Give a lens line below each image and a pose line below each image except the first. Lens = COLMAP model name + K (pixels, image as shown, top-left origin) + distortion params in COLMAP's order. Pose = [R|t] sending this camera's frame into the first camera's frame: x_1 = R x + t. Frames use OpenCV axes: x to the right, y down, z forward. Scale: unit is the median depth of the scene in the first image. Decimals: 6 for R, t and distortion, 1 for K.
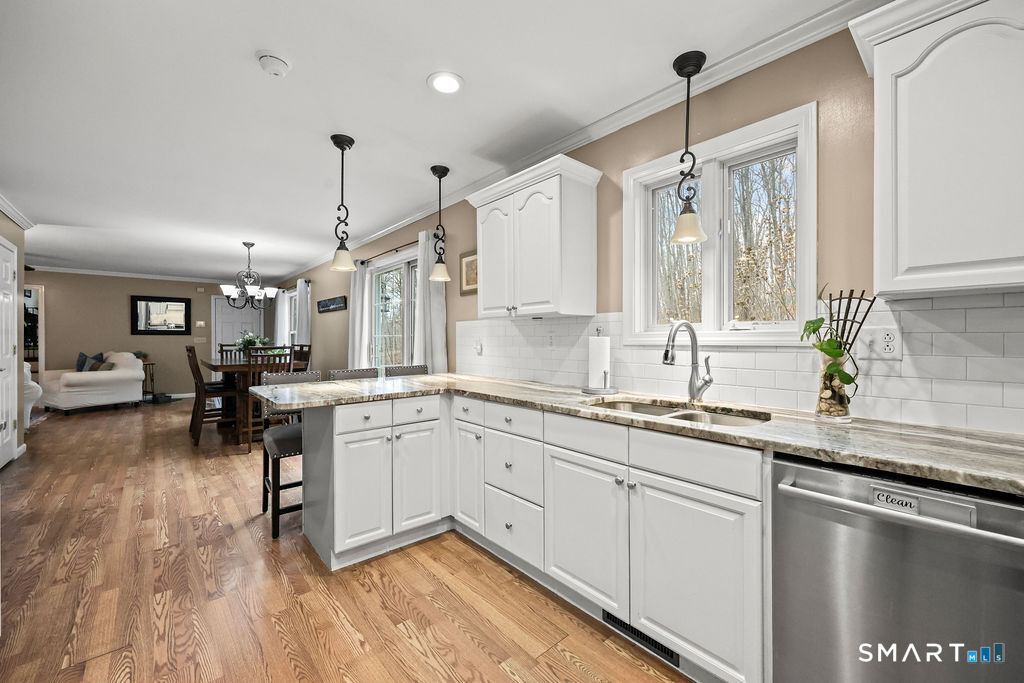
lens RADIAL K [[411.5, 0, 511.8], [0, 411.5, 341.1], [0, 0, 1]] dist [-0.001365, 0.000179]
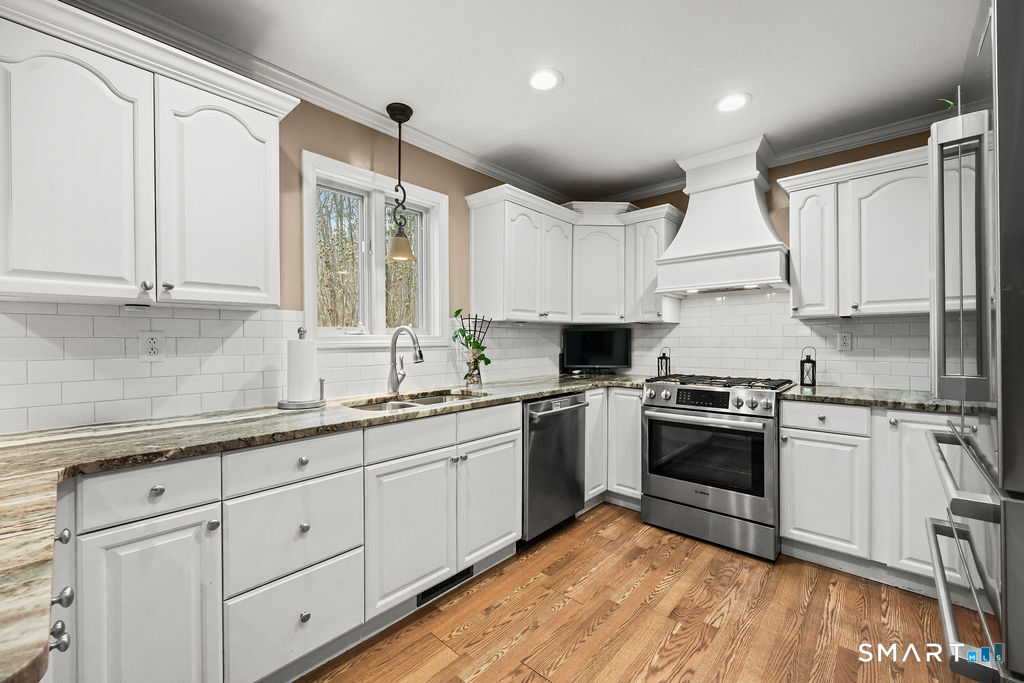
lens RADIAL K [[411.5, 0, 520.9], [0, 411.5, 342.2], [0, 0, 1]] dist [-0.001365, 0.000179]
pose [[-0.126817, -0.003823, 0.991919, -0.805223], [0.009421, 0.999943, 0.005058, -0.005783], [-0.991881, 0.009986, -0.126774, 0.807543]]
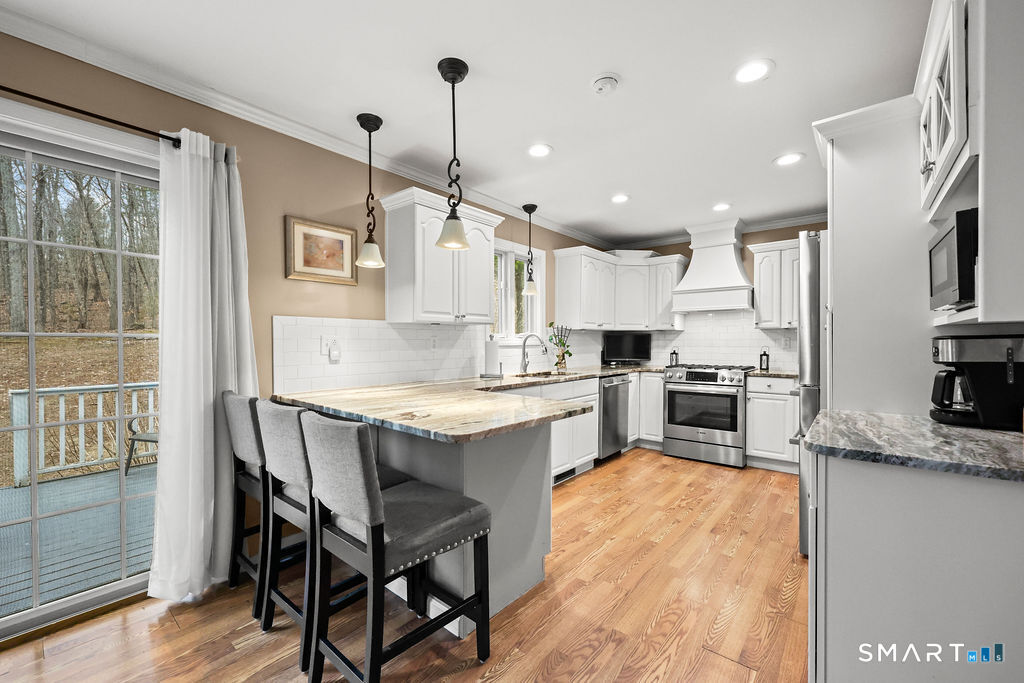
lens RADIAL K [[411.5, 0, 519.5], [0, 411.5, 349.2], [0, 0, 1]] dist [-0.001365, 0.000179]
pose [[-0.161987, -0.017883, 0.986631, -1.589072], [0.006040, 0.999799, 0.019113, -0.009068], [-0.986774, 0.009055, -0.161846, 1.386256]]
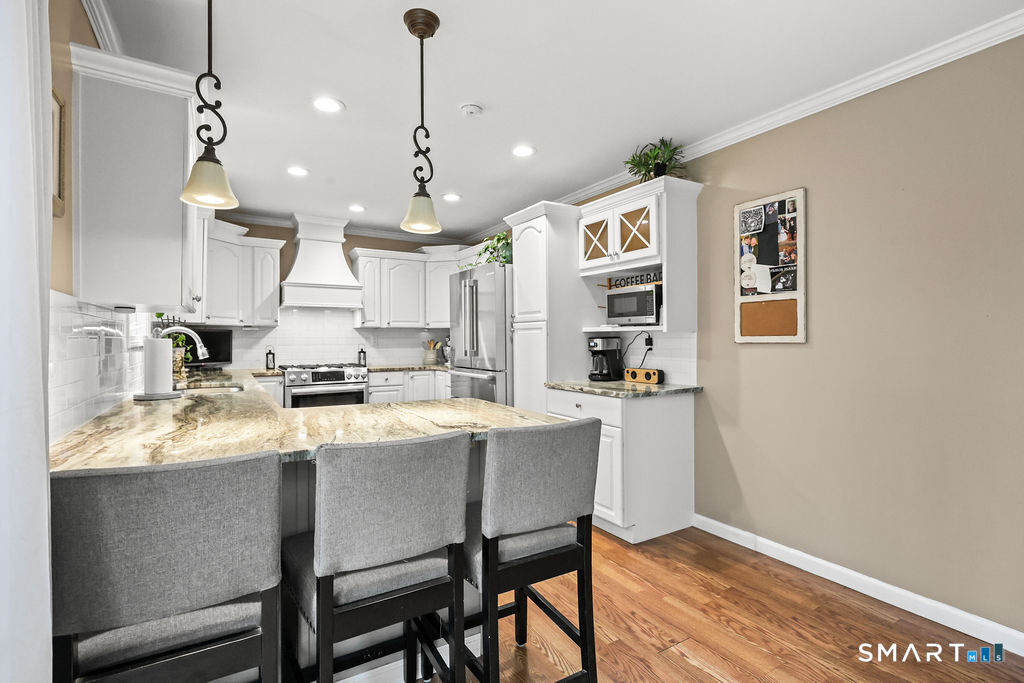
lens RADIAL K [[482.7, 0, 507.0], [0, 482.7, 340.2], [0, 0, 1]] dist [-0.004874, -0.000255]
pose [[-0.983239, 0.002243, 0.182305, -0.922471], [0.003907, 0.999954, 0.008773, -0.017741], [-0.182277, 0.009338, -0.983203, 2.334336]]
